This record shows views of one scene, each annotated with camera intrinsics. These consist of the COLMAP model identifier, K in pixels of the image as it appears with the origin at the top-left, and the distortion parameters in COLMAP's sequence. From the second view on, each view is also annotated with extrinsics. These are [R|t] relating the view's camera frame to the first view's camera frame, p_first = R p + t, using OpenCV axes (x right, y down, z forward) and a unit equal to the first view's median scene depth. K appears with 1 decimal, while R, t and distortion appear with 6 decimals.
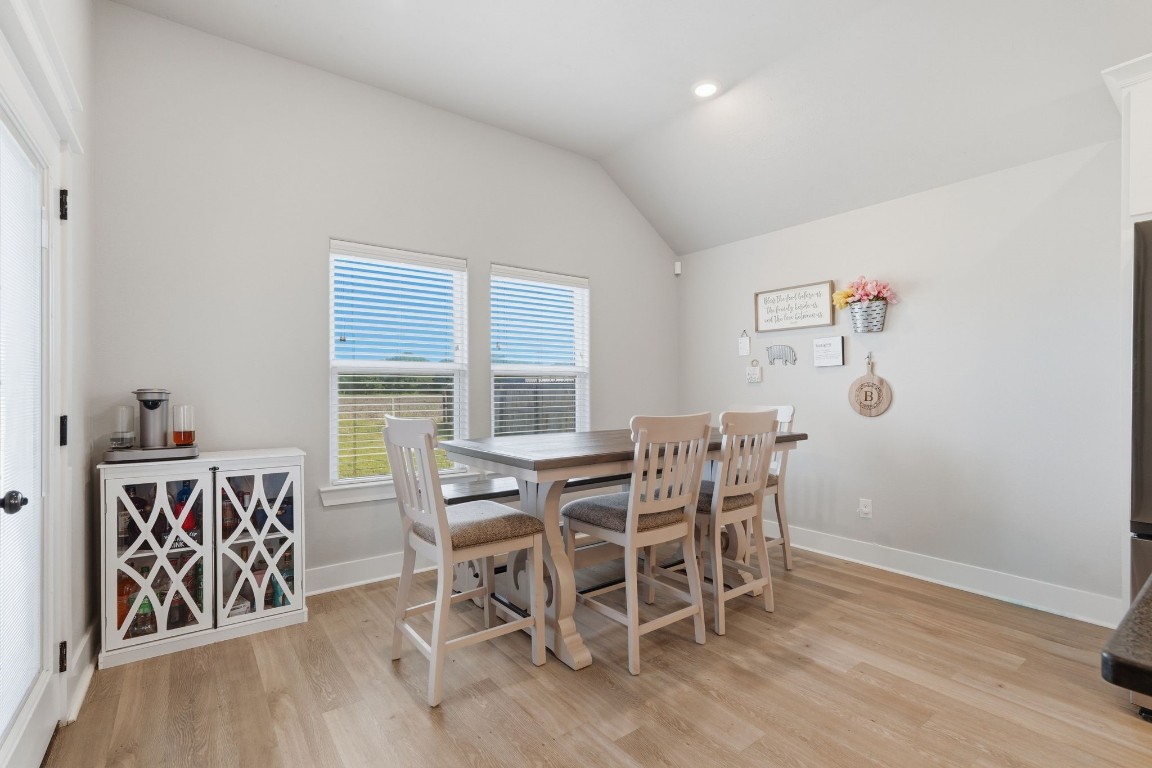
lens RADIAL K [[517.2, 0, 576.6], [0, 517.2, 392.4], [0, 0, 1]] dist [-0.002471, 0.000181]
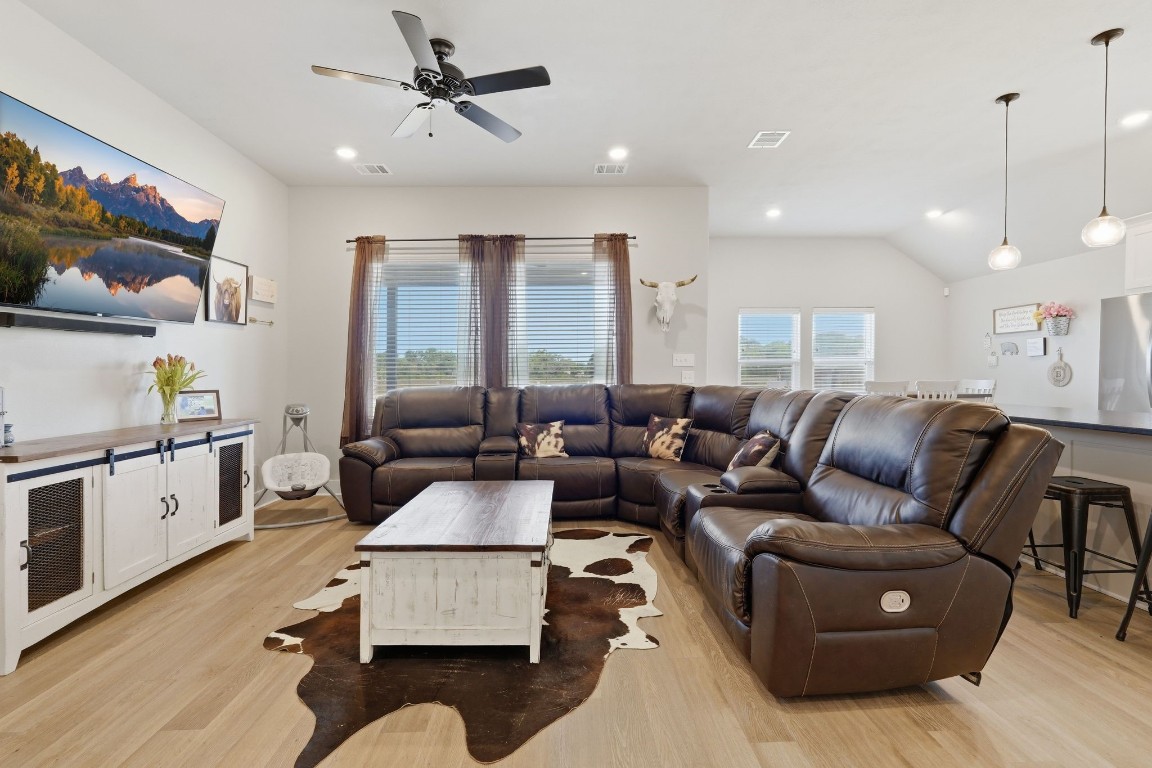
lens RADIAL K [[528.6, 0, 574.6], [0, 528.6, 380.1], [0, 0, 1]] dist [-0.005617, 0.000179]
pose [[0.816590, 0.002847, -0.577210, 0.367621], [0.001446, 0.999975, 0.006979, 0.017505], [0.577216, -0.006533, 0.816566, -1.706001]]
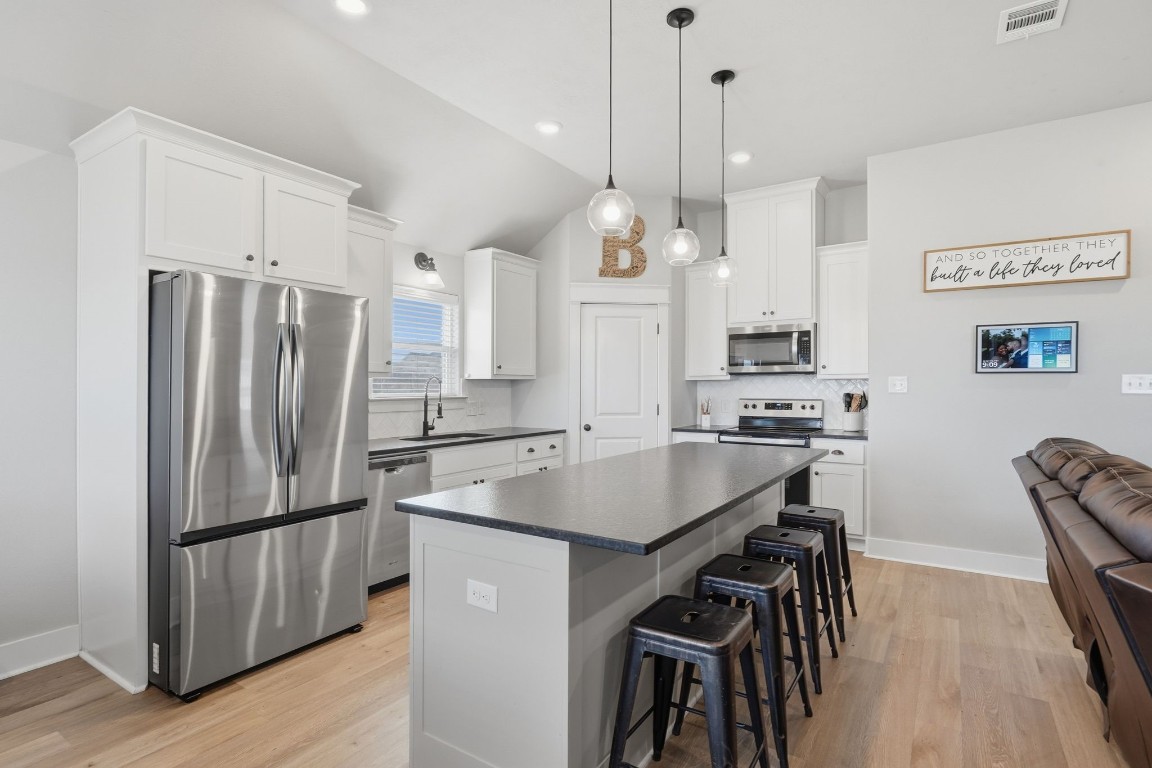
lens RADIAL K [[578.7, 0, 578.0], [0, 578.7, 383.6], [0, 0, 1]] dist [-0.002148, -0.000326]
pose [[-0.343041, 0.008059, 0.939286, -0.296261], [0.008924, 0.999946, -0.005320, -0.042591], [-0.939278, 0.006557, -0.343094, 0.462536]]
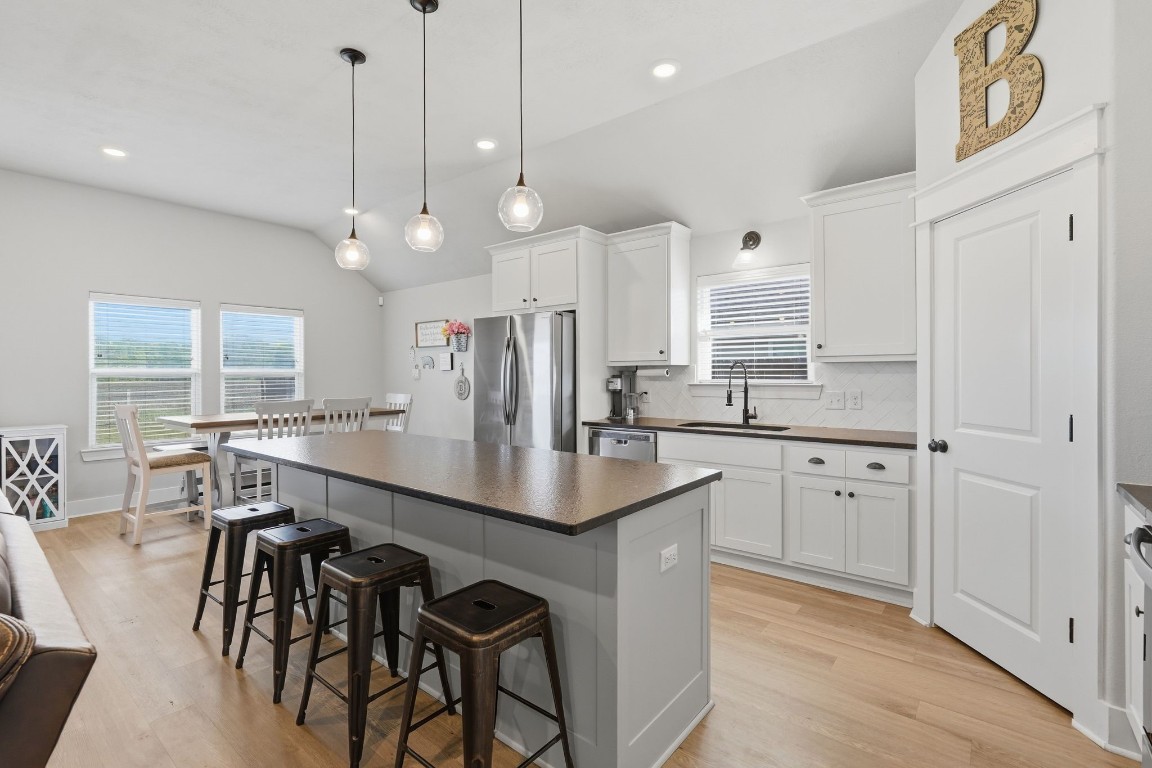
lens RADIAL K [[520.2, 0, 573.9], [0, 520.2, 375.1], [0, 0, 1]] dist [-0.001187, 0.001028]
pose [[0.968886, -0.003138, 0.247488, 0.673529], [0.004498, 0.999978, -0.004930, -0.034878], [-0.247467, 0.005890, 0.968878, -1.077839]]
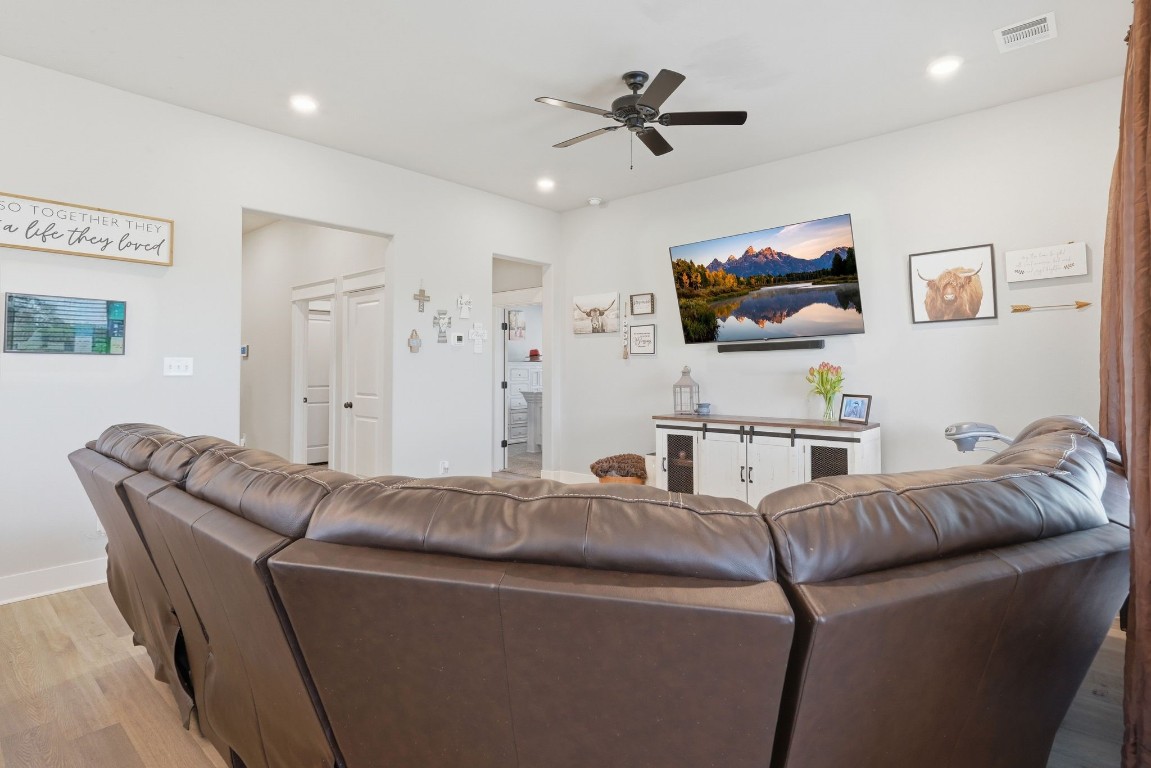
lens RADIAL K [[589.4, 0, 576.2], [0, 589.4, 348.9], [0, 0, 1]] dist [-0.020233, 0.010132]
pose [[-0.978859, -0.001586, -0.204531, -0.151000], [0.003407, 0.999705, -0.024056, -0.041448], [0.204509, -0.024244, -0.978564, 0.401780]]
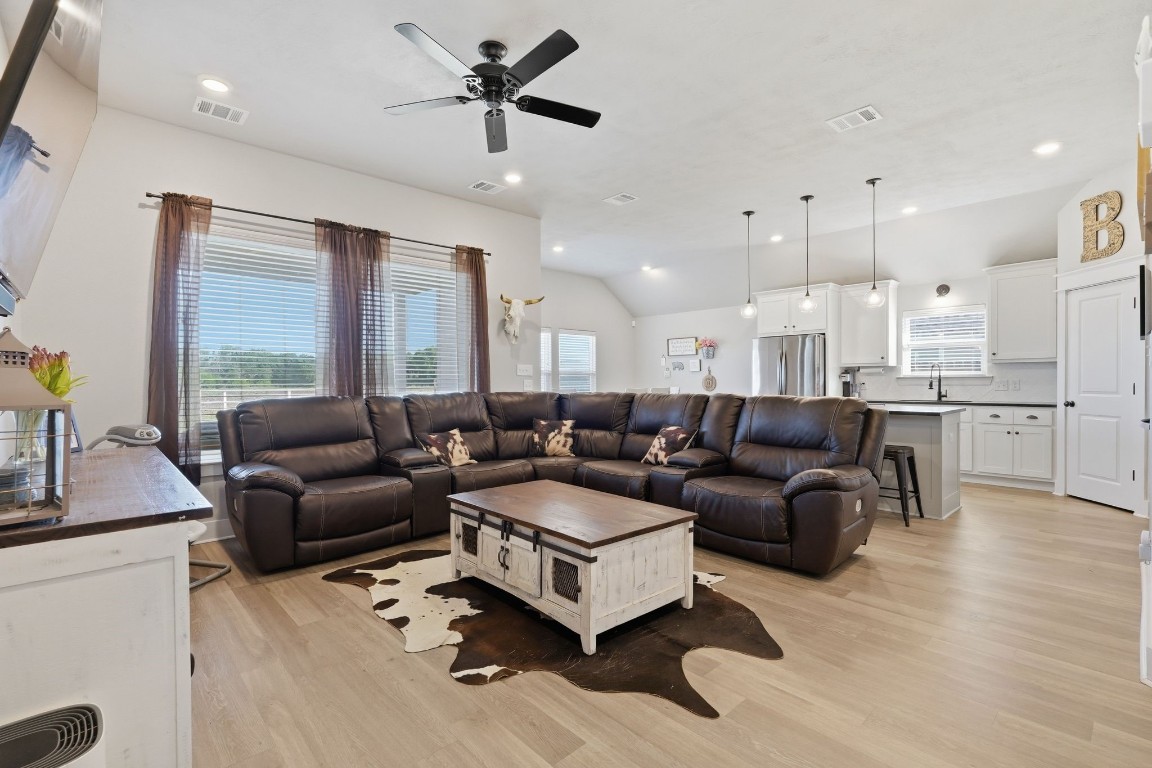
lens RADIAL K [[525.5, 0, 572.8], [0, 525.5, 387.5], [0, 0, 1]] dist [-0.016042, 0.008087]
pose [[0.994832, -0.004568, 0.101436, -0.510432], [0.004190, 0.999983, 0.003946, 0.021906], [-0.101452, -0.003501, 0.994834, -2.087582]]
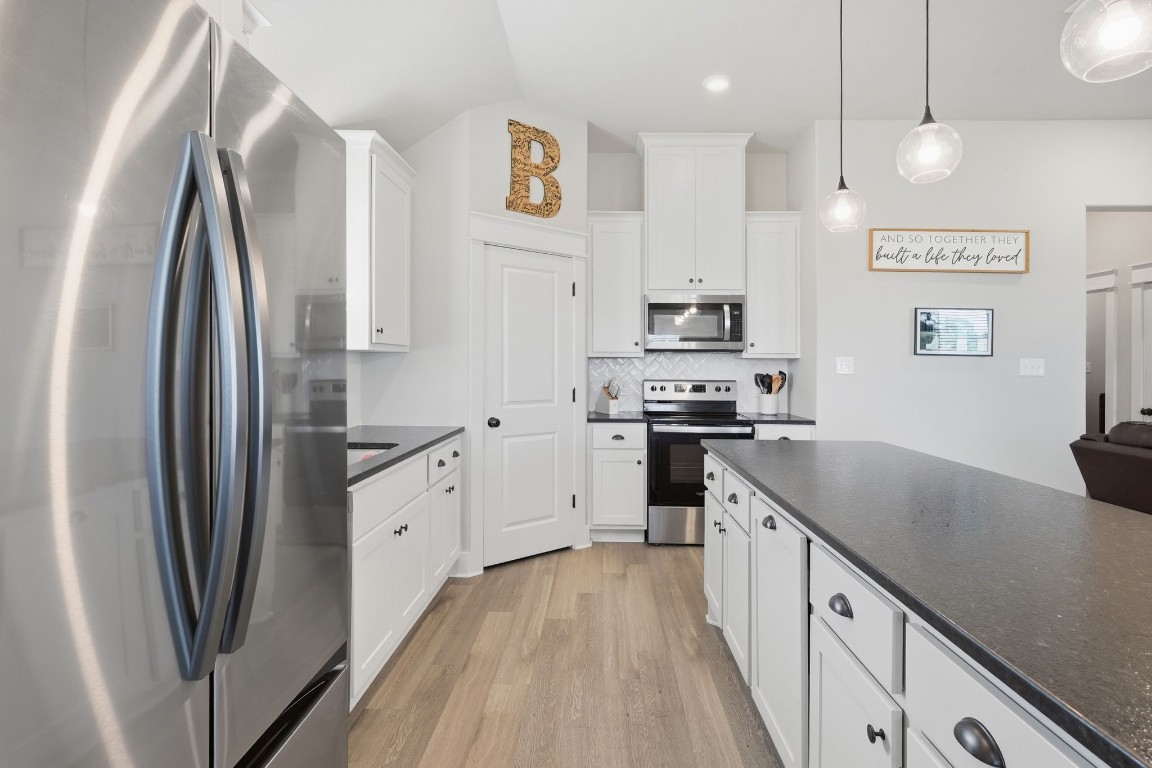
lens RADIAL K [[586.8, 0, 591.1], [0, 586.8, 360.6], [0, 0, 1]] dist [-0.004171, 0.001055]
pose [[-0.793610, -0.000279, 0.608427, 0.536554], [-0.001938, 0.999996, -0.002070, -0.048814], [-0.608424, -0.002822, -0.793607, 0.726489]]
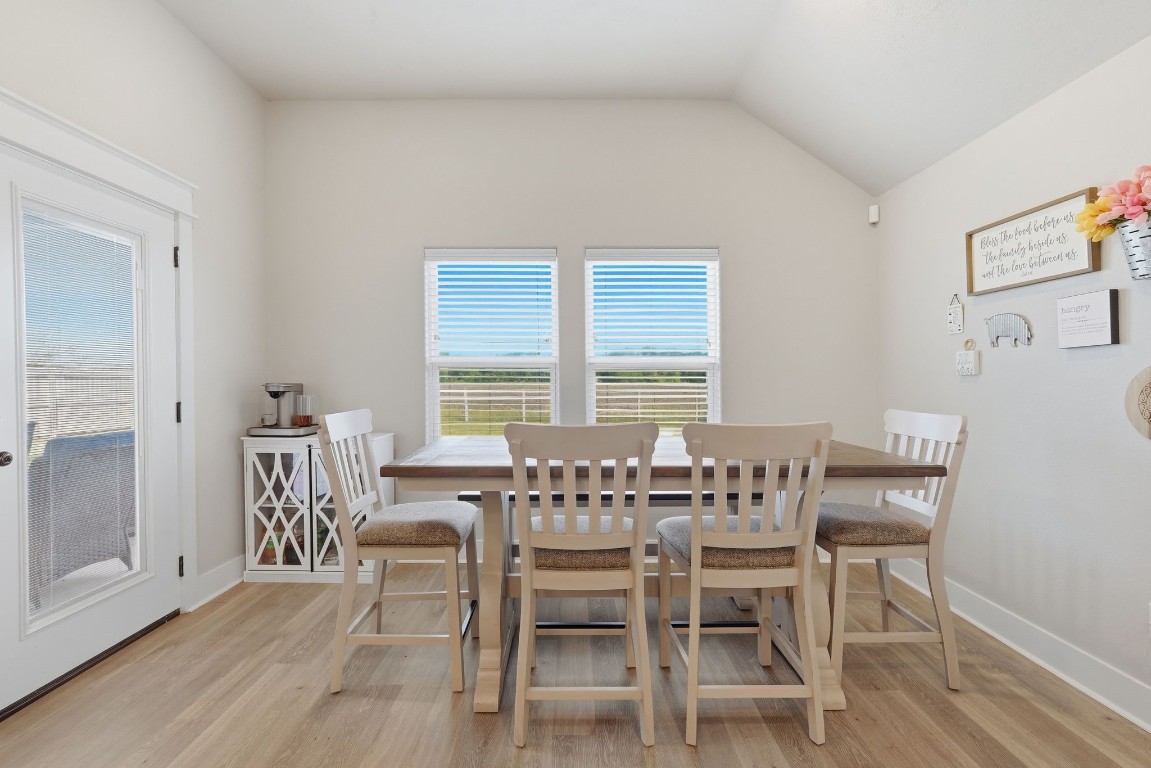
lens RADIAL K [[520.7, 0, 570.2], [0, 520.7, 384.9], [0, 0, 1]] dist [-0.016279, 0.000214]
pose [[0.800992, 0.007196, -0.598632, 0.536114], [-0.008573, 0.999963, 0.000549, -0.007319], [0.598613, 0.004692, 0.801024, 0.342750]]
